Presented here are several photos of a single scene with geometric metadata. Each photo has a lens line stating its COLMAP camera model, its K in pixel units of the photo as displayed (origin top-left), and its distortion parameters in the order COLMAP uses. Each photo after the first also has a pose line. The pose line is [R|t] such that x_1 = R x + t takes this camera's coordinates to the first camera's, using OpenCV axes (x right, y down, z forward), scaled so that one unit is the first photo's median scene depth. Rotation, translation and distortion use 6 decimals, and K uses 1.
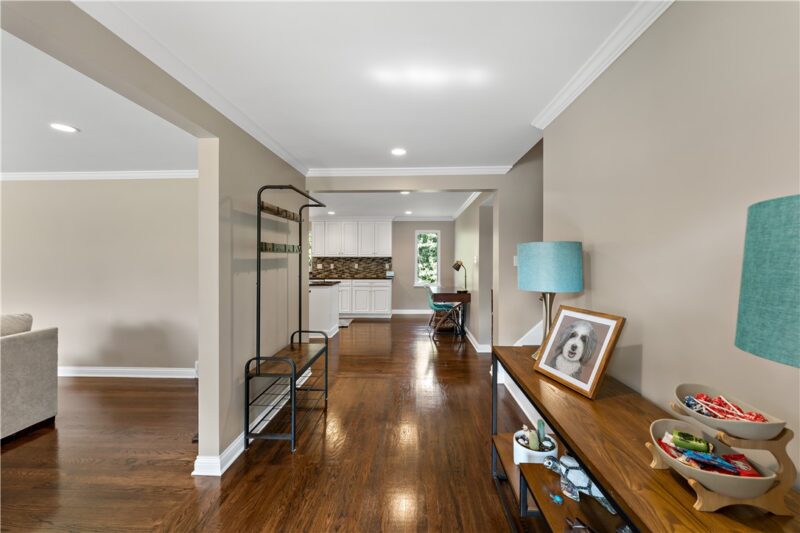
lens RADIAL K [[324.0, 0, 401.8], [0, 324.0, 258.2], [0, 0, 1]] dist [0.000686, 0.000126]
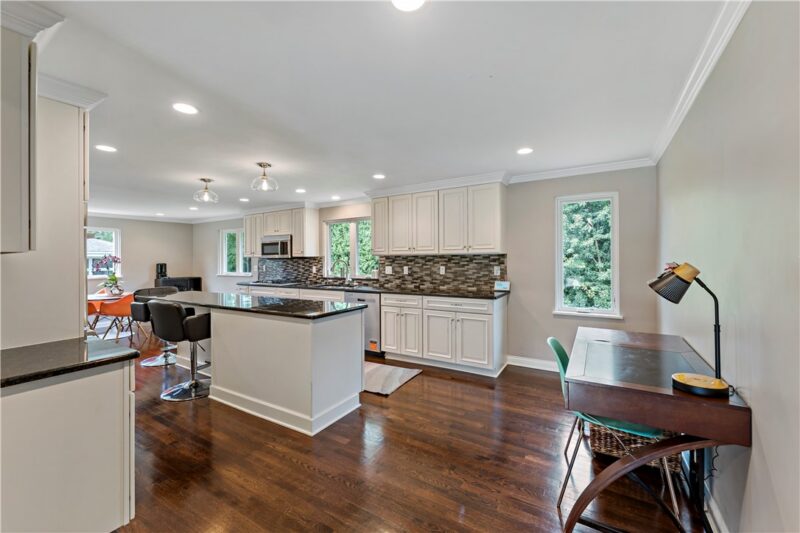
lens RADIAL K [[324.0, 0, 401.8], [0, 324.0, 258.2], [0, 0, 1]] dist [0.000686, 0.000126]
pose [[0.872792, -0.008716, -0.488015, 0.076447], [0.010684, 0.999942, 0.001250, 0.001327], [0.487976, -0.006305, 0.872834, 0.468662]]
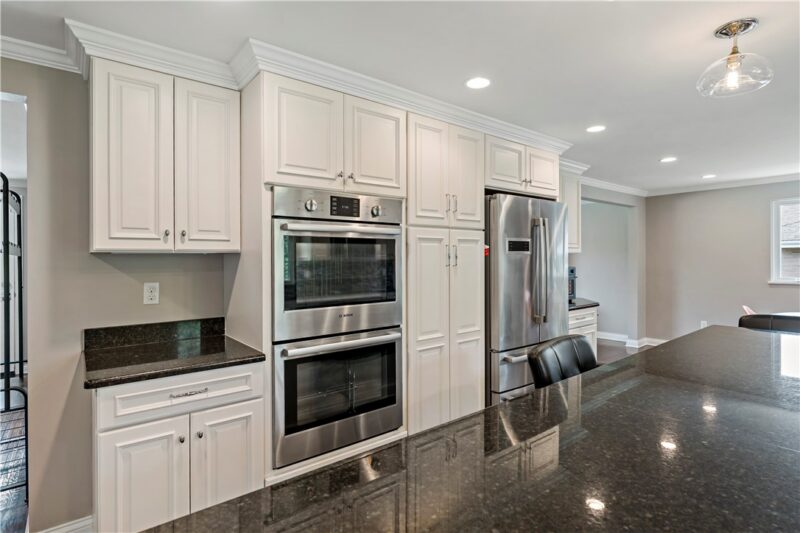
lens RADIAL K [[406.8, 0, 399.5], [0, 406.8, 263.4], [0, 0, 1]] dist [-0.000044, -0.000362]
pose [[-0.748629, 0.014535, -0.662830, -0.141364], [0.009743, 0.999893, 0.010923, 0.002013], [0.662918, 0.001719, -0.748690, 0.801113]]
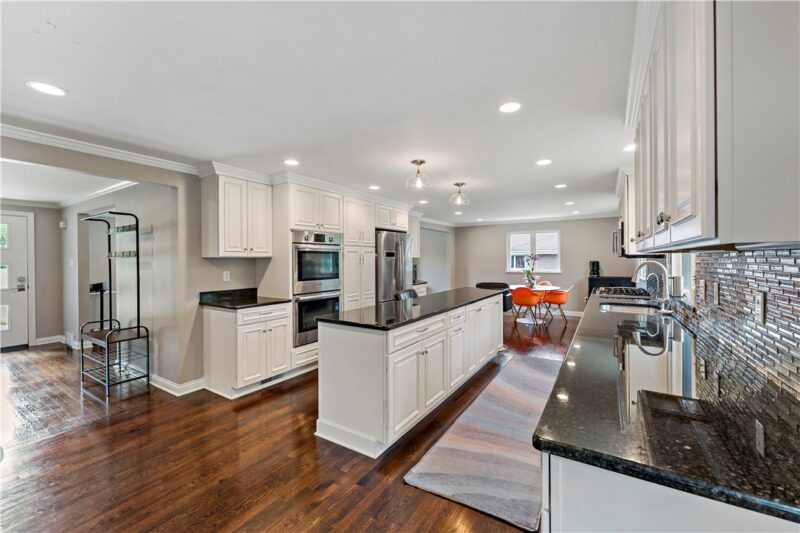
lens RADIAL K [[324.0, 0, 401.8], [0, 324.0, 258.2], [0, 0, 1]] dist [0.000686, 0.000126]
pose [[-0.494076, 0.001330, -0.869418, 0.081563], [0.006206, 0.999979, -0.001998, 0.000202], [0.869396, -0.006383, -0.494074, 0.935024]]
